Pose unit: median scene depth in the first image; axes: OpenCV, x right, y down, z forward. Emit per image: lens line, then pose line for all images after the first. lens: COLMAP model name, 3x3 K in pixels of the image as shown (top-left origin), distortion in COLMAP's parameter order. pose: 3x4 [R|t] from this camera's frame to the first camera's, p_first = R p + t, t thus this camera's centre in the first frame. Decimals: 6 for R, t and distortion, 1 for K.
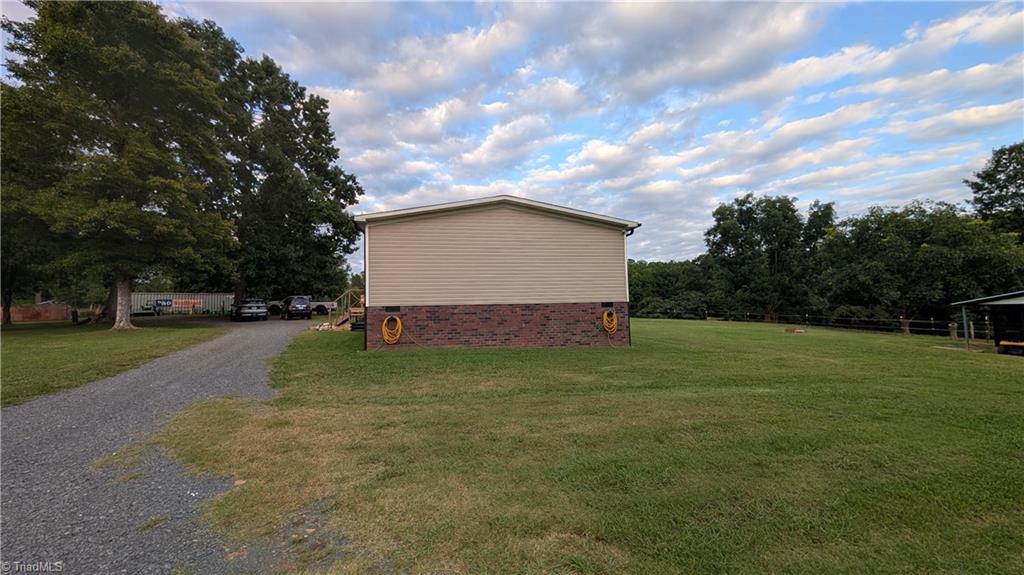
lens RADIAL K [[383.9, 0, 509.5], [0, 383.9, 290.1], [0, 0, 1]] dist [0.000255, 0.000084]
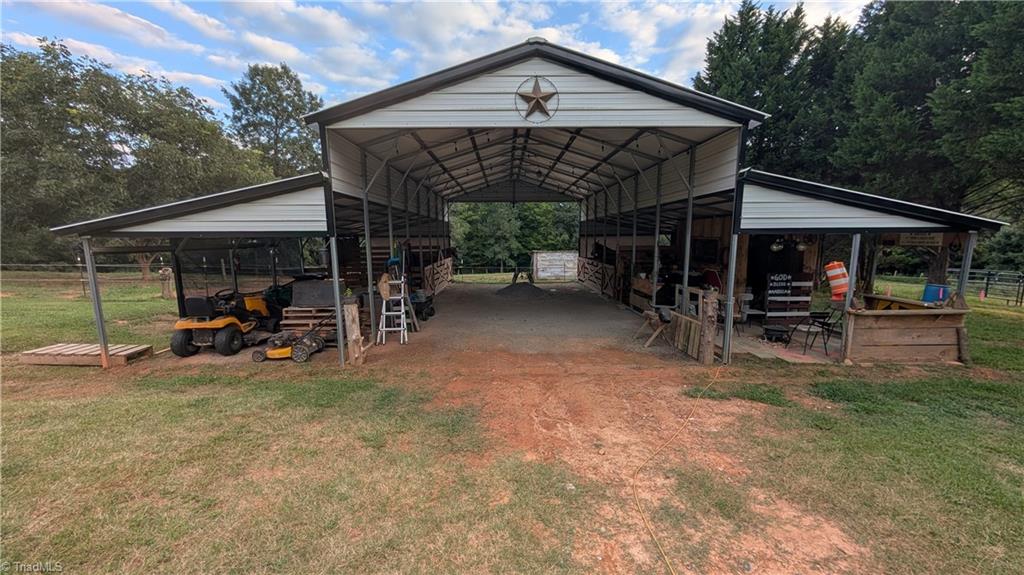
lens RADIAL K [[383.9, 0, 509.5], [0, 383.9, 290.1], [0, 0, 1]] dist [0.000255, 0.000084]
pose [[0.128081, -0.114774, 0.985100, 0.398345], [-0.054123, 0.990992, 0.122497, 0.011983], [-0.990286, -0.069006, 0.120715, 0.256526]]
